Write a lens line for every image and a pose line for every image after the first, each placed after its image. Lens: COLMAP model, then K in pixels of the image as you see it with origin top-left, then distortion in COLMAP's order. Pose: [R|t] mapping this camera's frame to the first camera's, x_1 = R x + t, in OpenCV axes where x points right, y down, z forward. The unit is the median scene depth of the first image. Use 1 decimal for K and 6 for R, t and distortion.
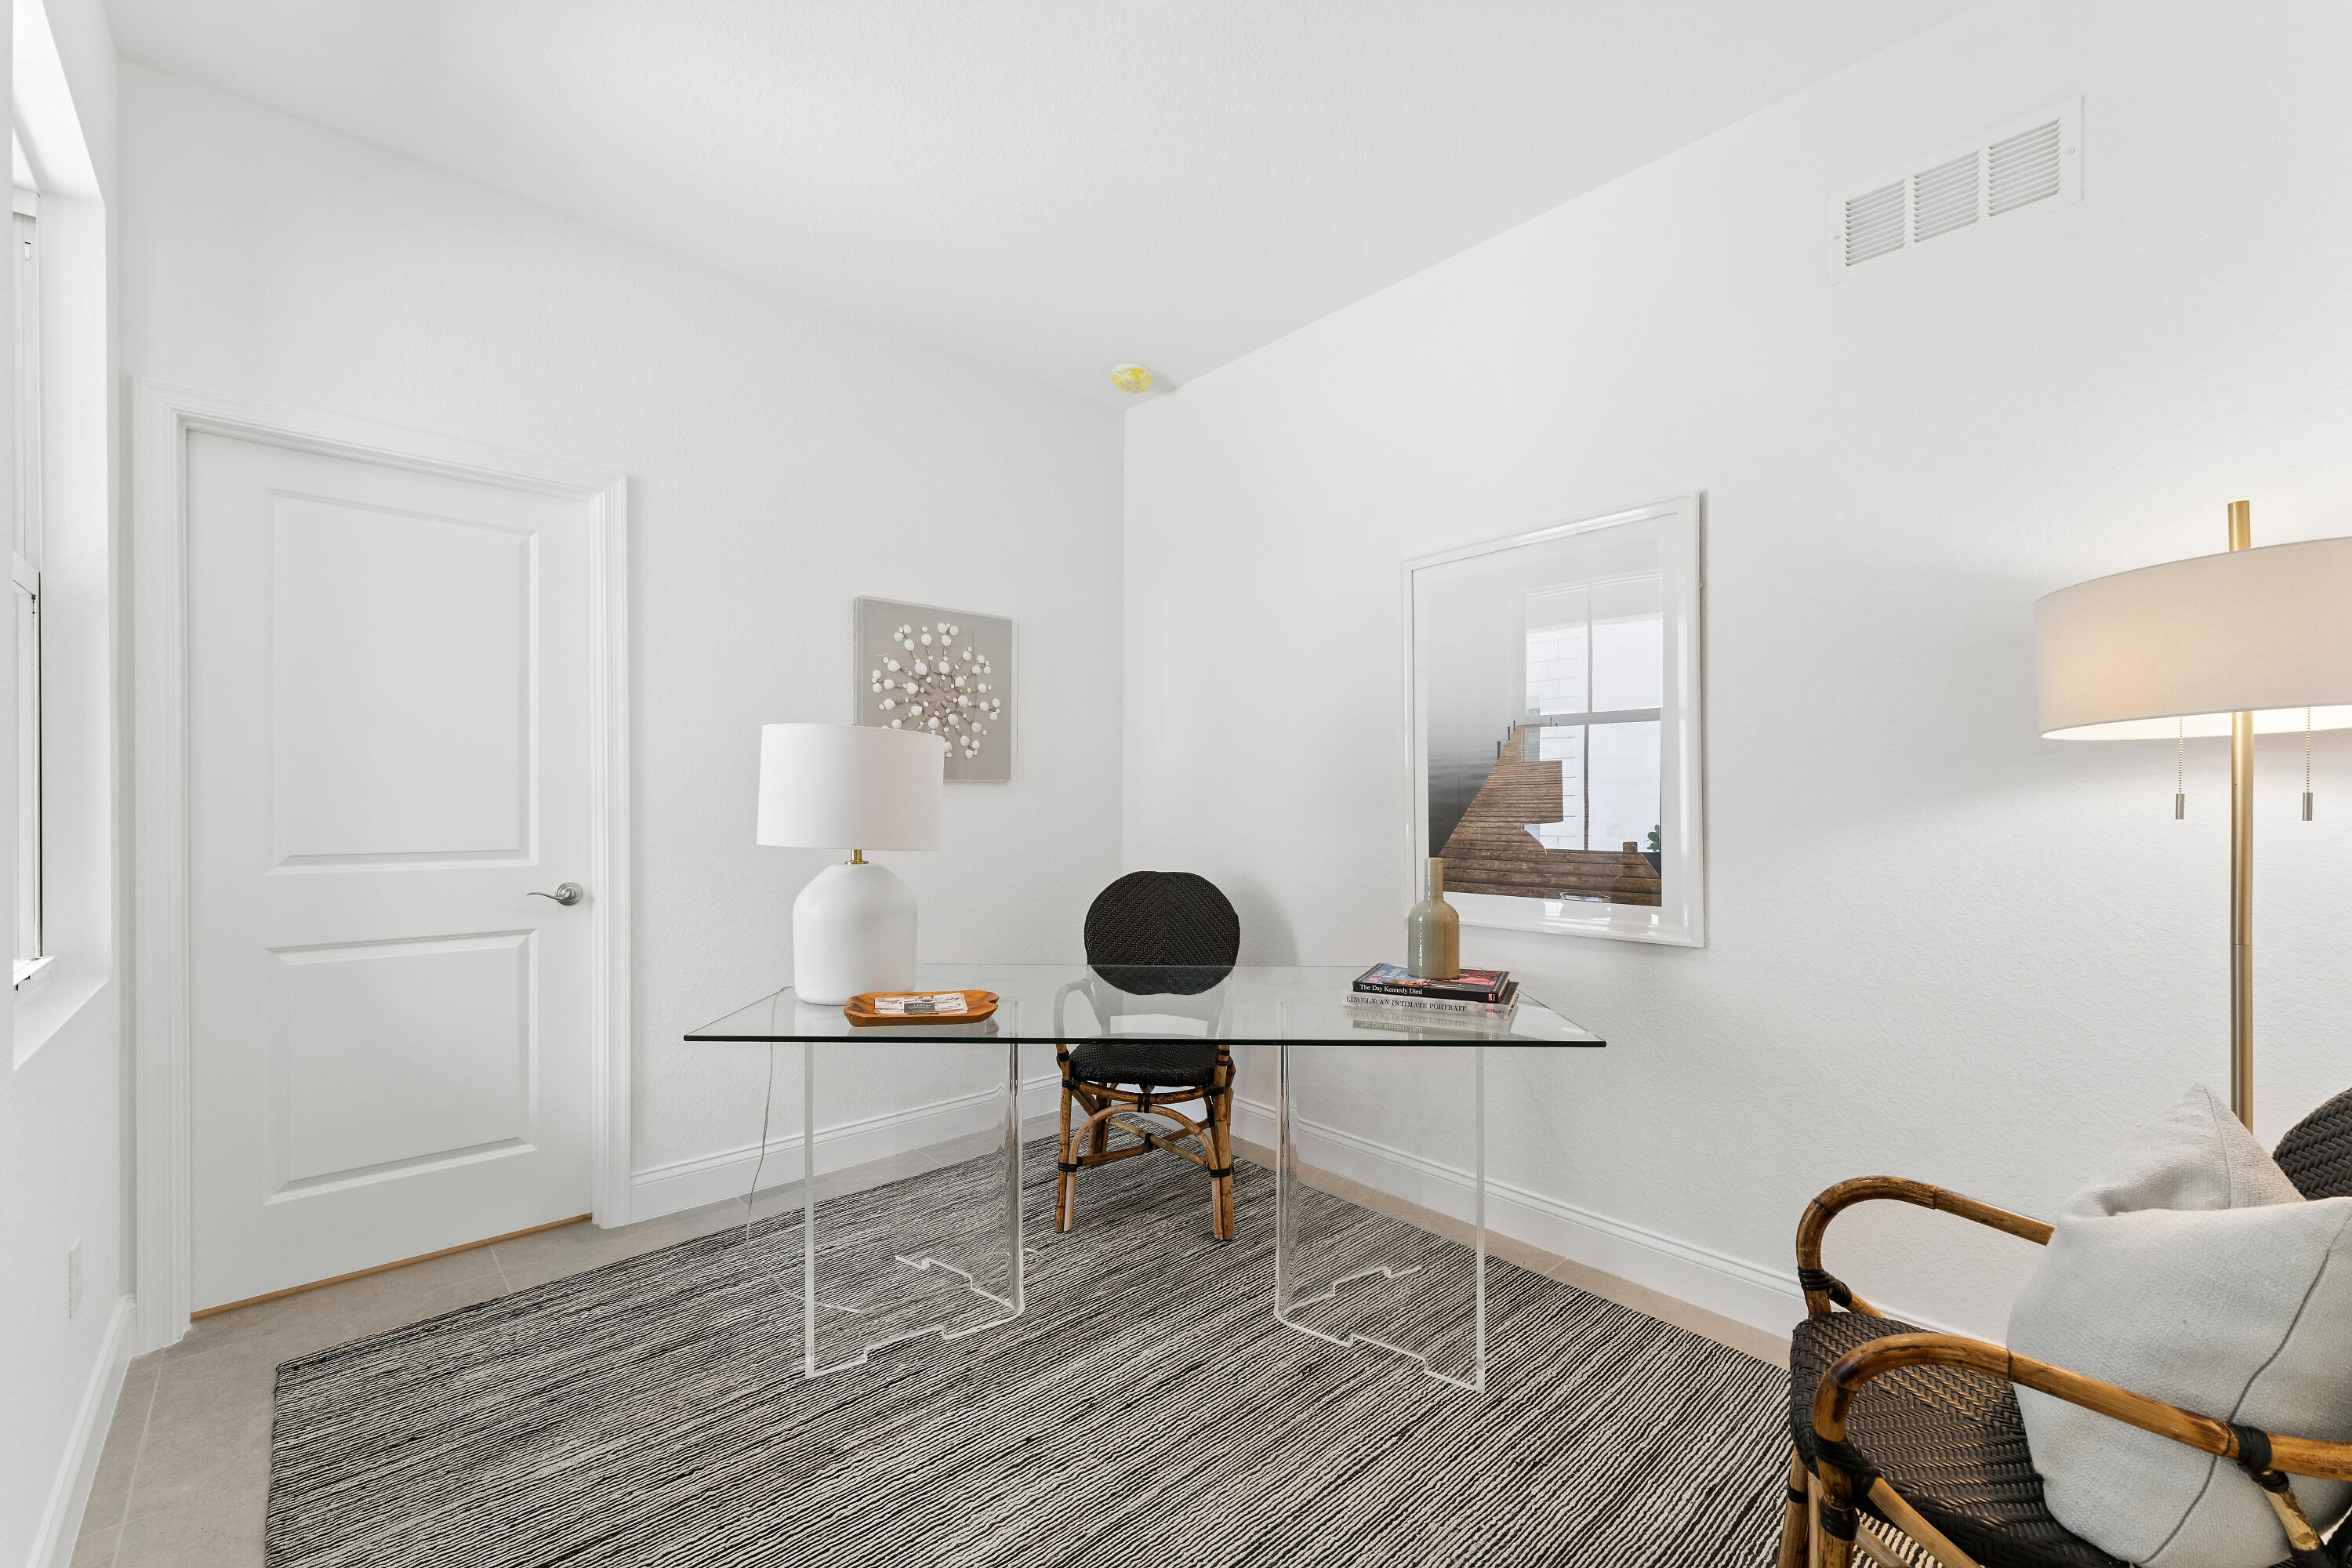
lens RADIAL K [[956.4, 0, 1192.8], [0, 956.4, 789.6], [0, 0, 1]] dist [0.000709, -0.000381]
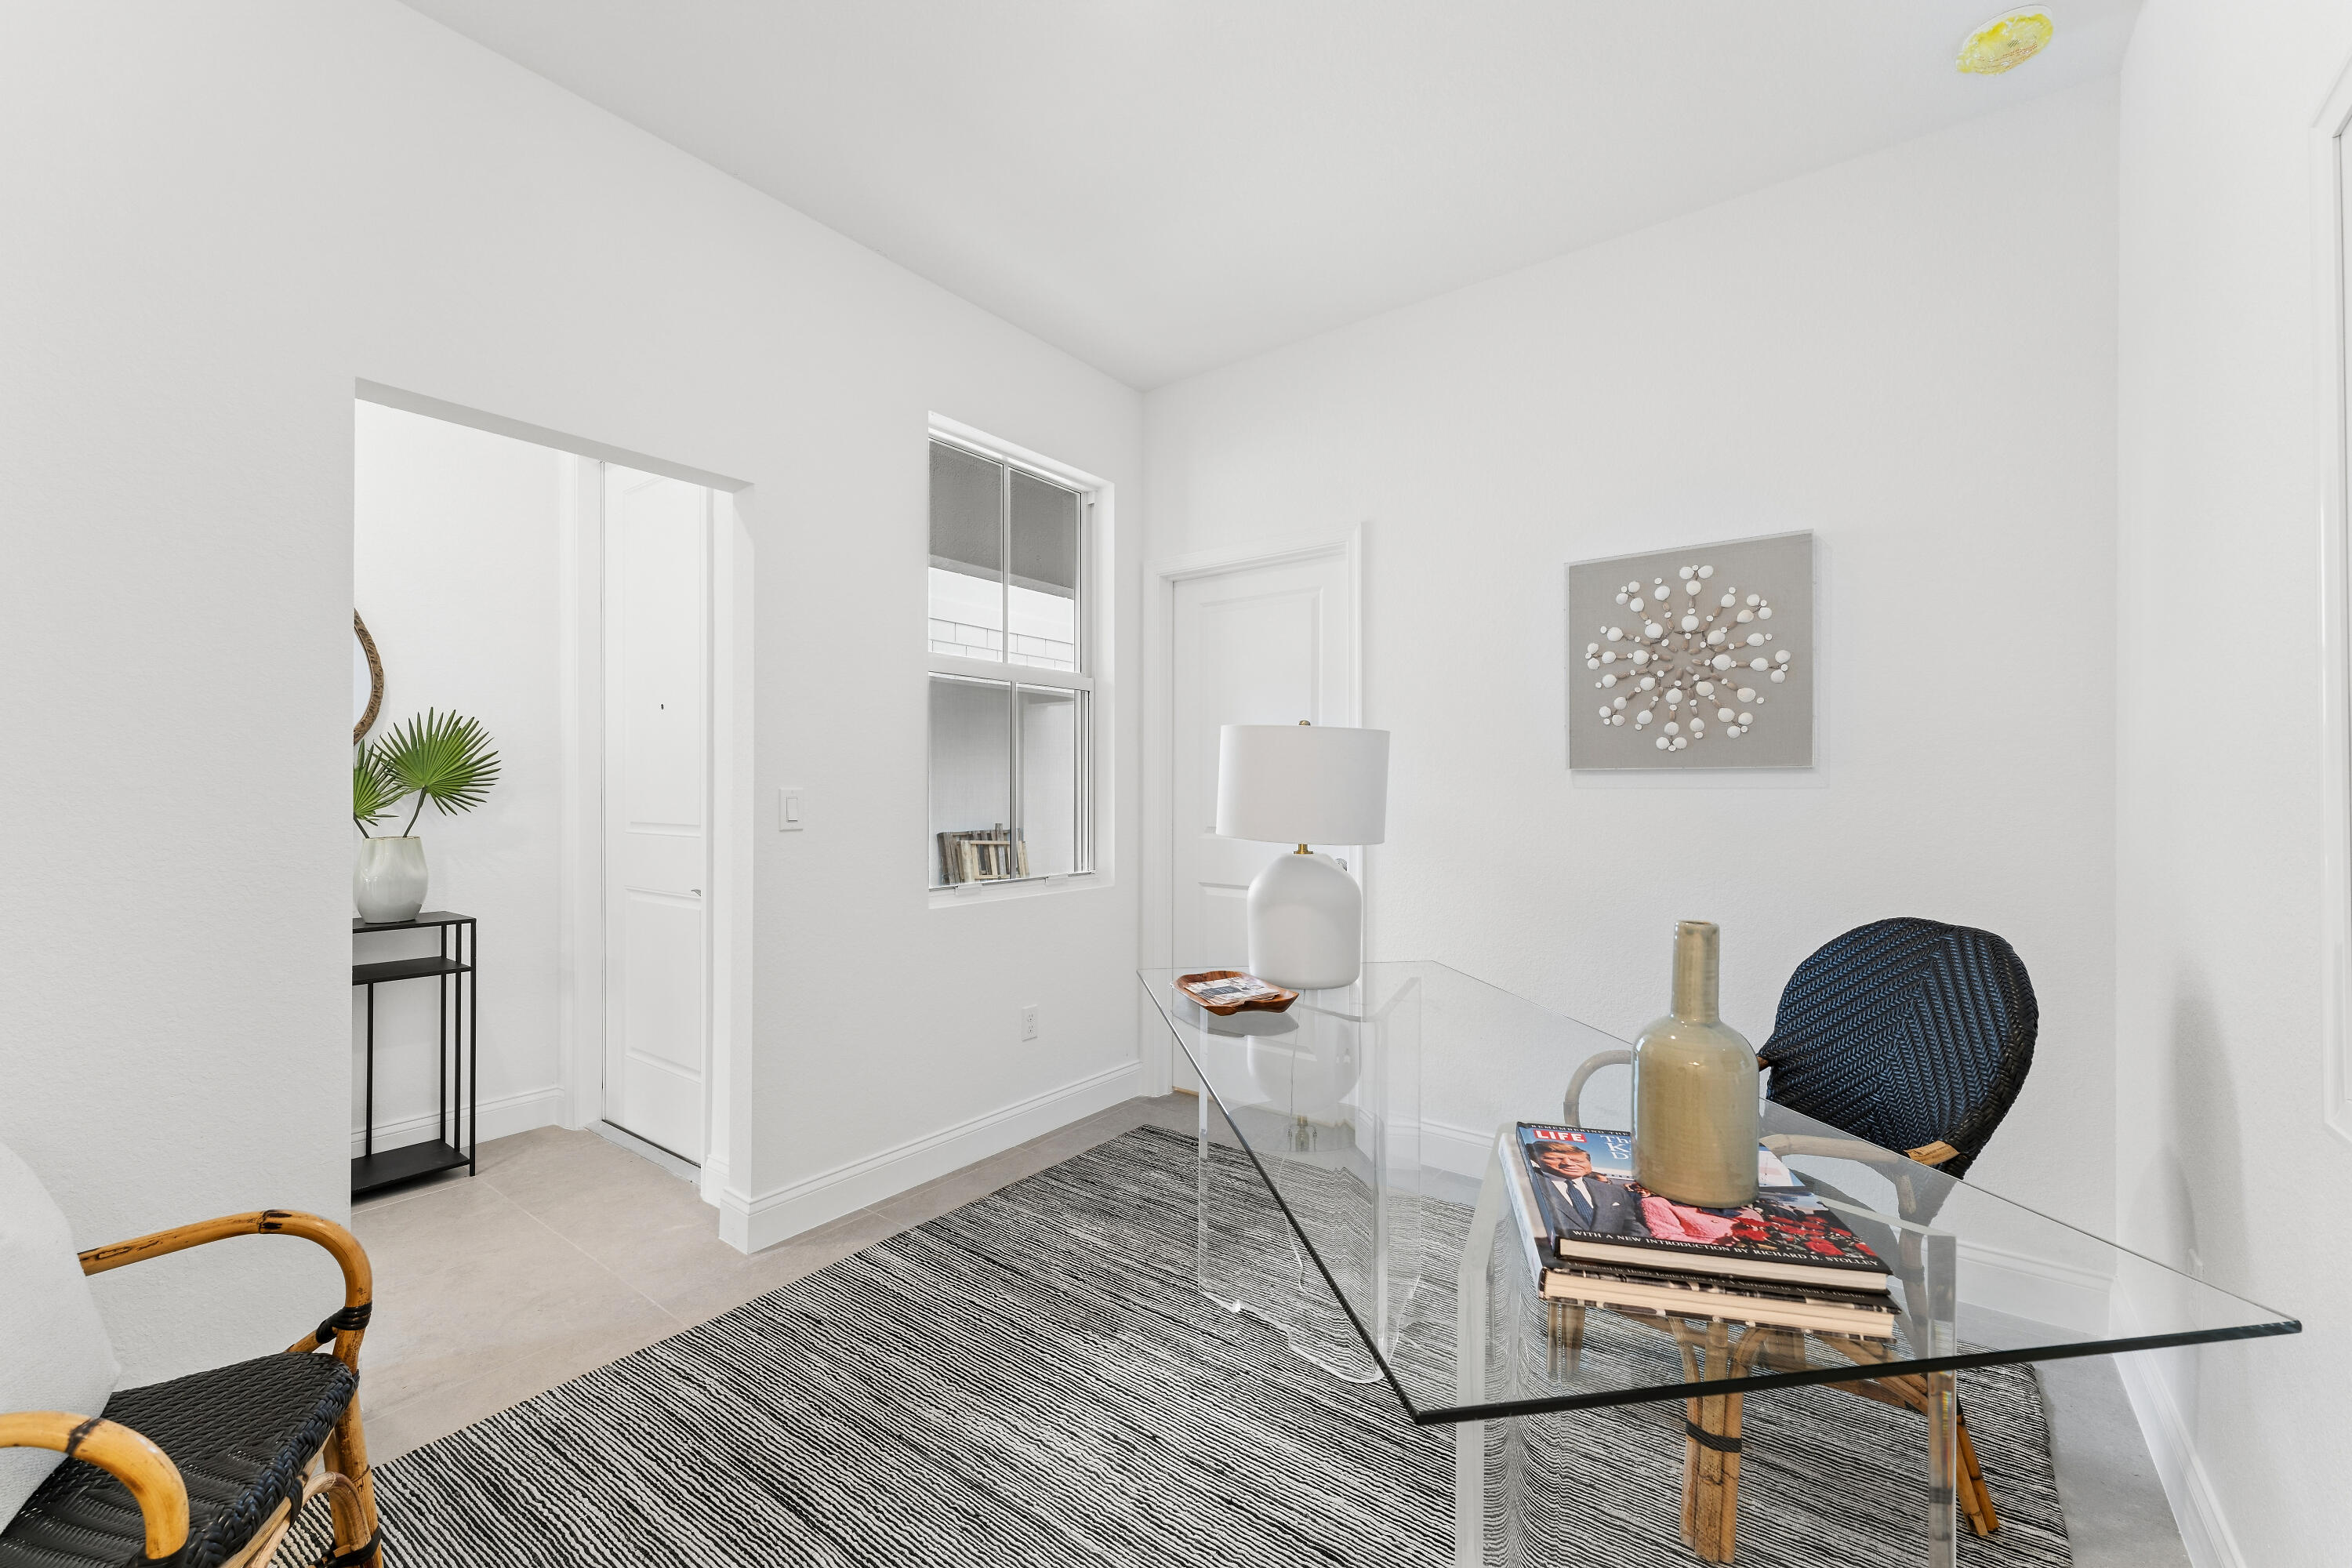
lens RADIAL K [[956.4, 0, 1171.4], [0, 956.4, 778.5], [0, 0, 1]] dist [0.000709, -0.000381]
pose [[0.162399, -0.019555, -0.986531, 0.454235], [0.000725, 0.999806, -0.019699, 0.014071], [0.986725, 0.002484, 0.162382, 0.480166]]
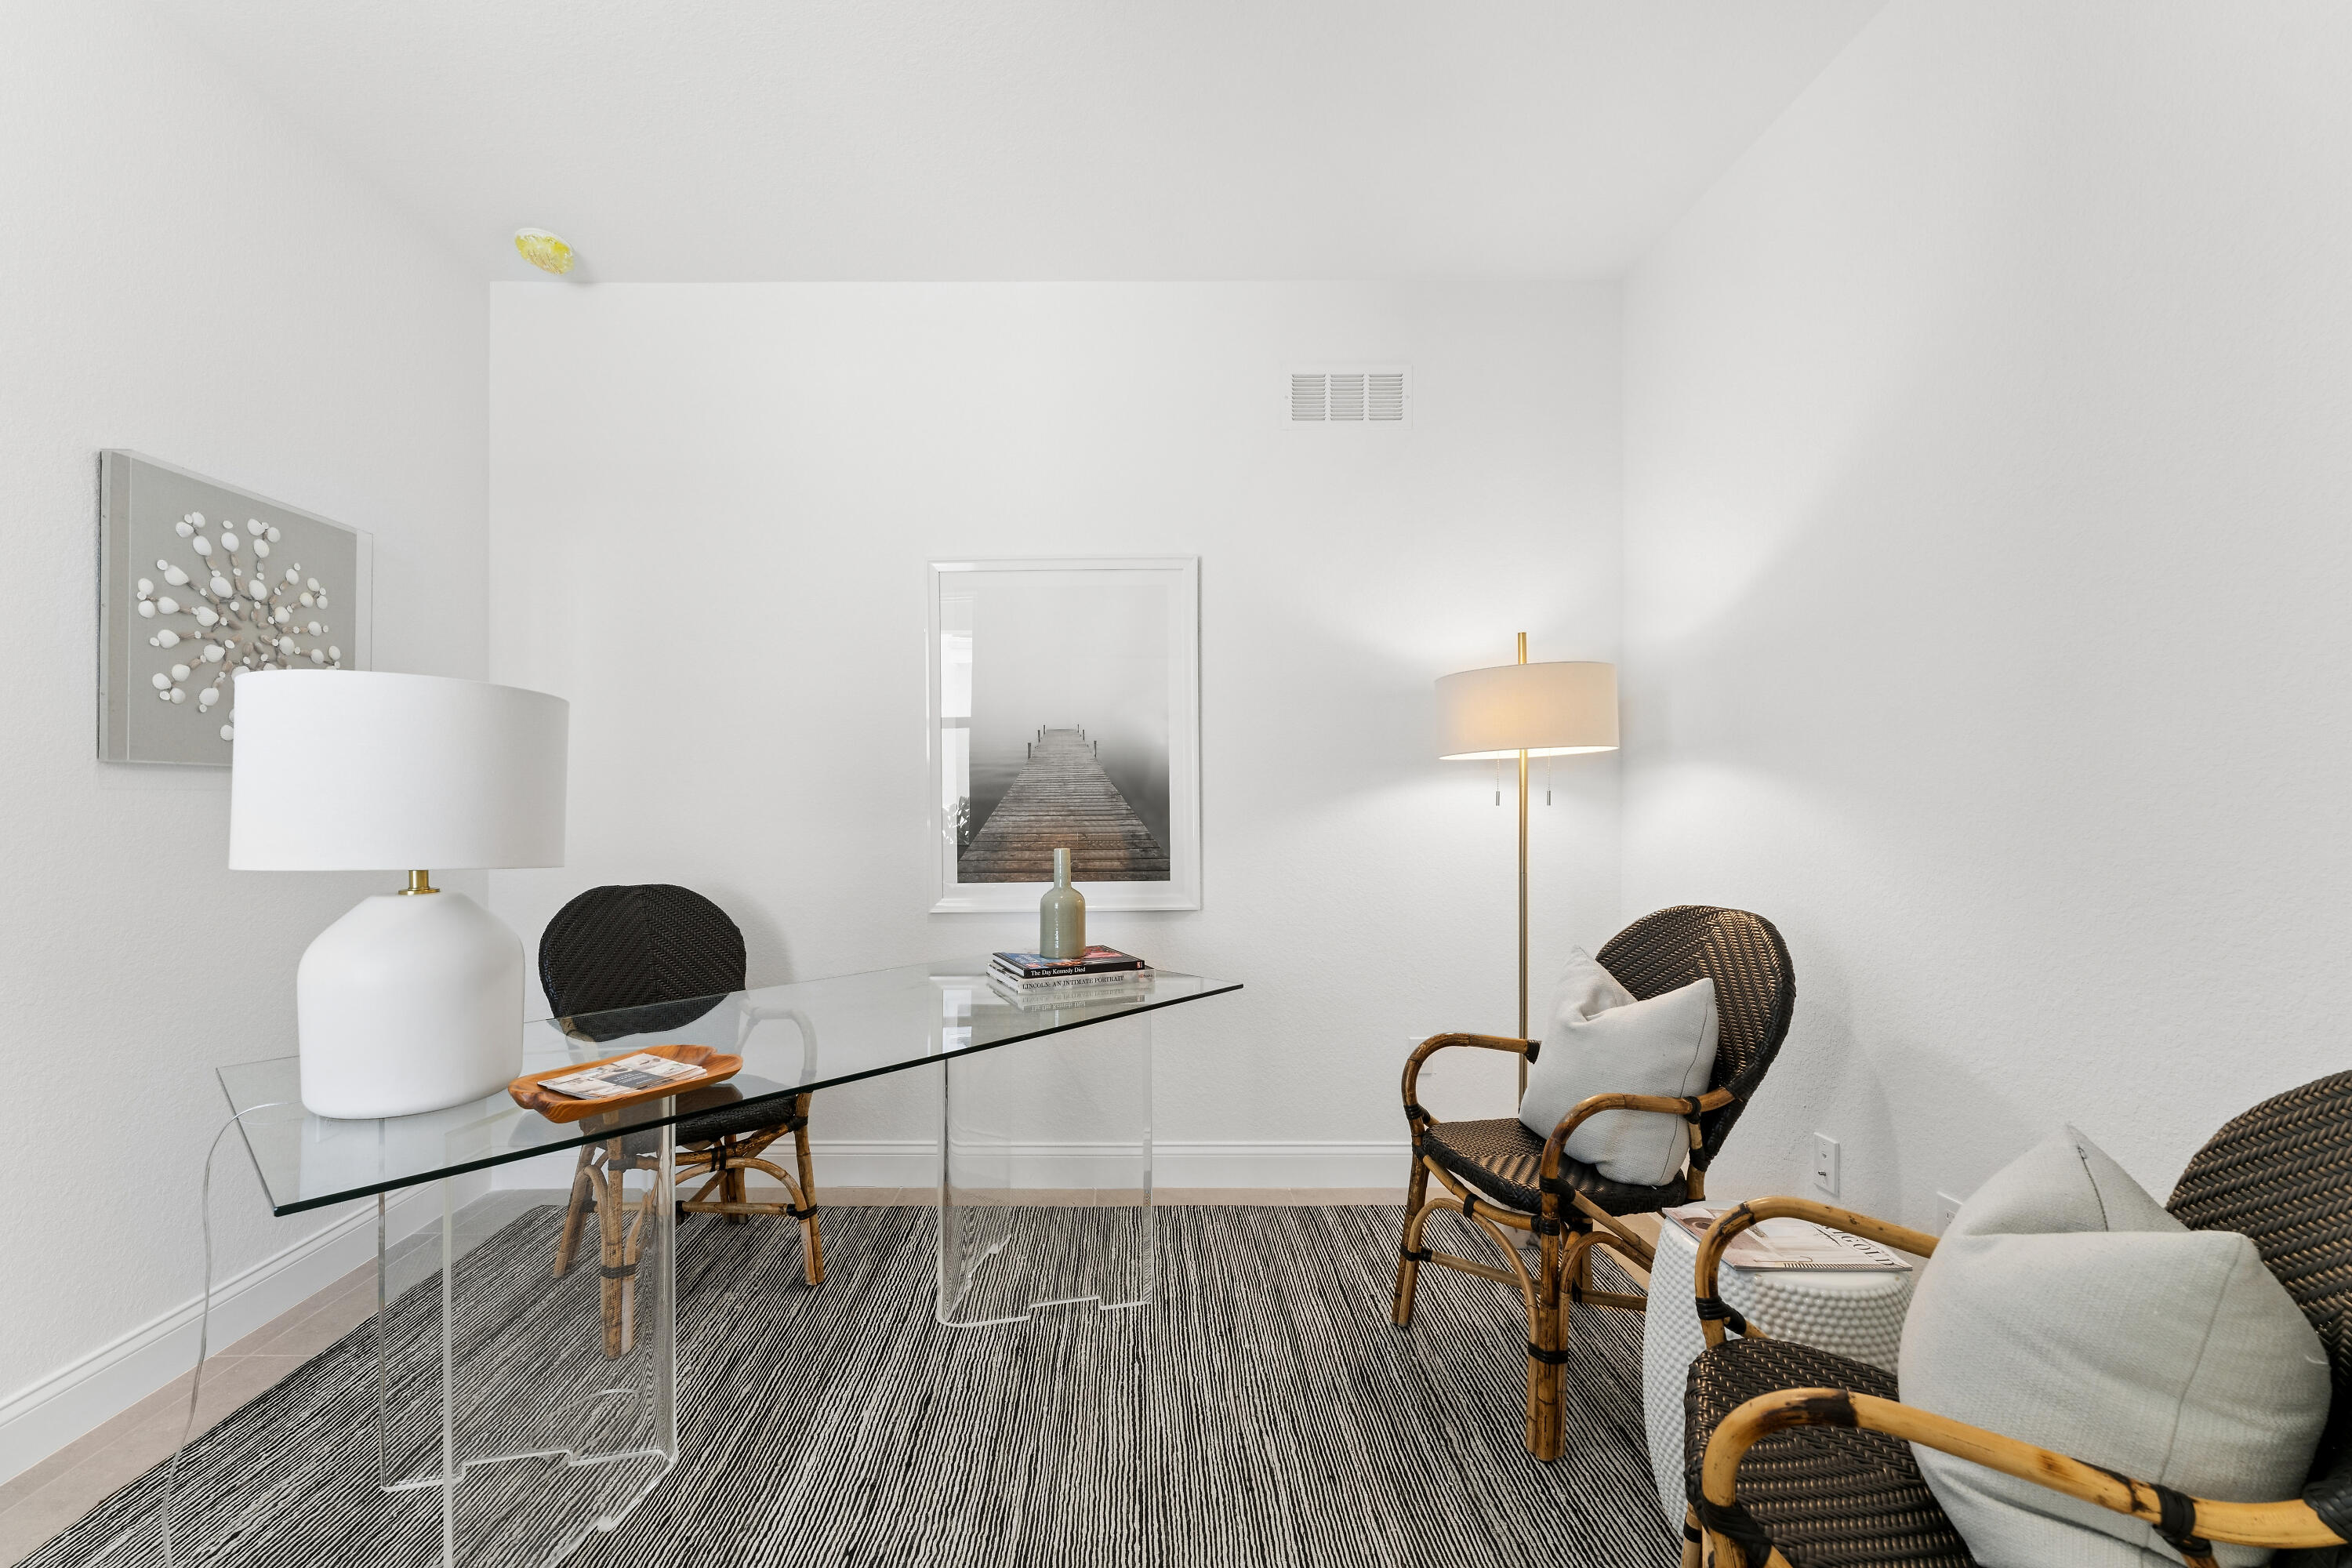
lens RADIAL K [[956.4, 0, 1141.7], [0, 956.4, 793.6], [0, 0, 1]] dist [0.000709, -0.000381]
pose [[0.675965, 0.002043, 0.736931, -0.346957], [-0.005485, 0.999982, 0.002260, 0.004154], [-0.736913, -0.005570, 0.675965, 0.136921]]
